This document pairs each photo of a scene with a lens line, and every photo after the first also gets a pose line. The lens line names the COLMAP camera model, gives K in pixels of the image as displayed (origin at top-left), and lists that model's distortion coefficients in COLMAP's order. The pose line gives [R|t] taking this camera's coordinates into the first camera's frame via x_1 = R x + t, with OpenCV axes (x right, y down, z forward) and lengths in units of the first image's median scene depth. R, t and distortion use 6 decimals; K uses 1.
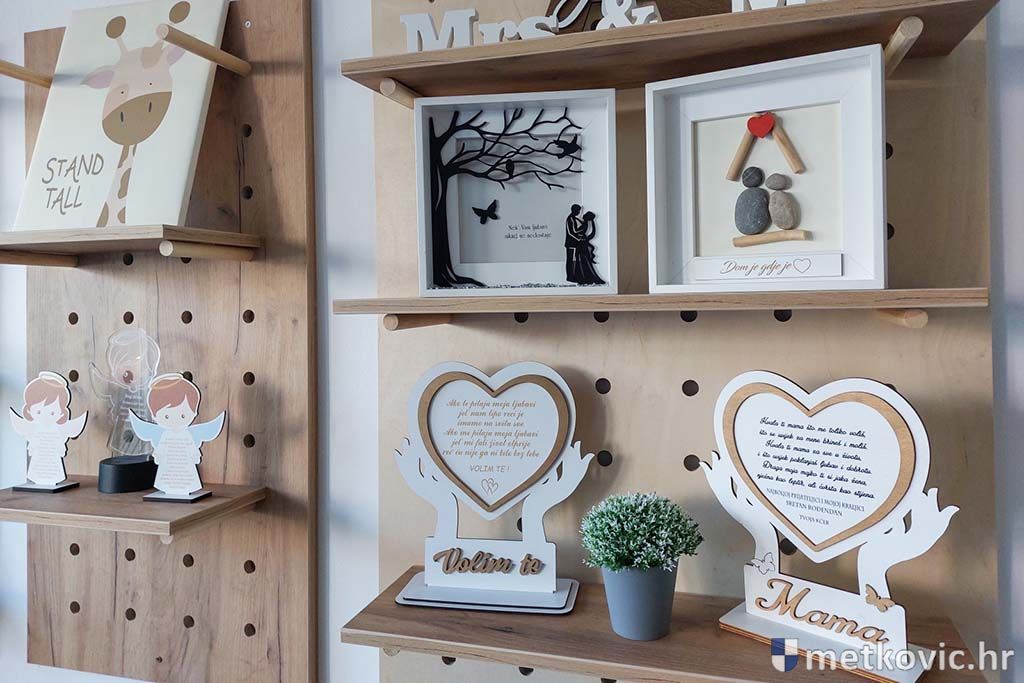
lens RADIAL K [[717.0, 0, 529.7], [0, 717.0, 283.4], [0, 0, 1]] dist [0.054525, -0.060264]
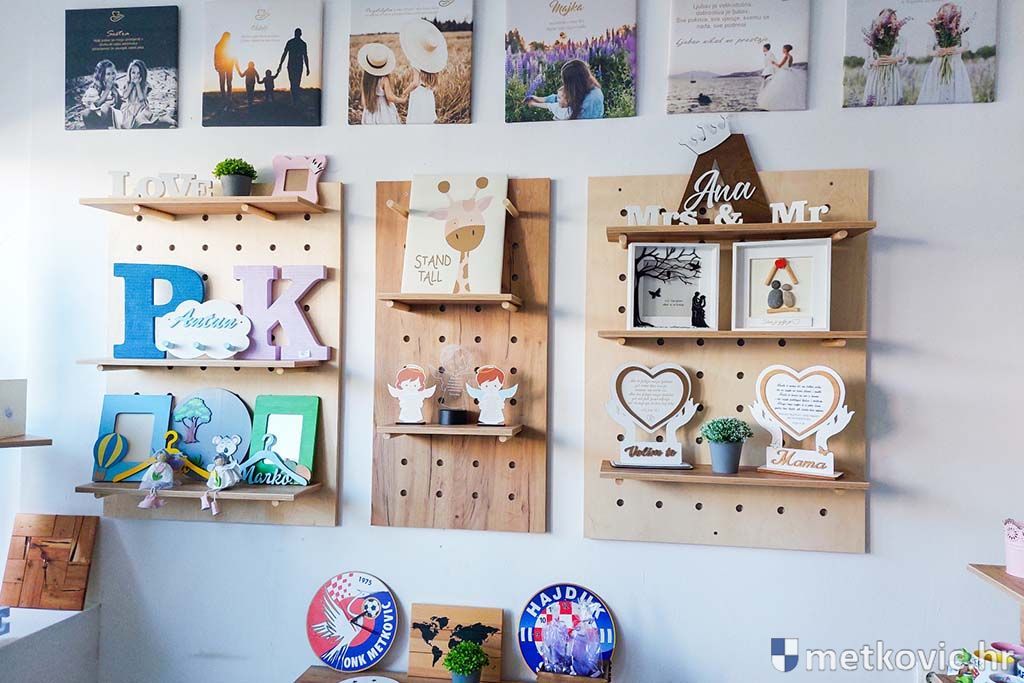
lens RADIAL K [[717.0, 0, 513.9], [0, 717.0, 341.7], [0, 0, 1]] dist [0.054525, -0.060264]
pose [[0.990505, 0.030926, 0.133956, -0.774760], [-0.030677, 0.999522, -0.003920, 0.070497], [-0.134013, -0.000227, 0.990980, -1.124381]]
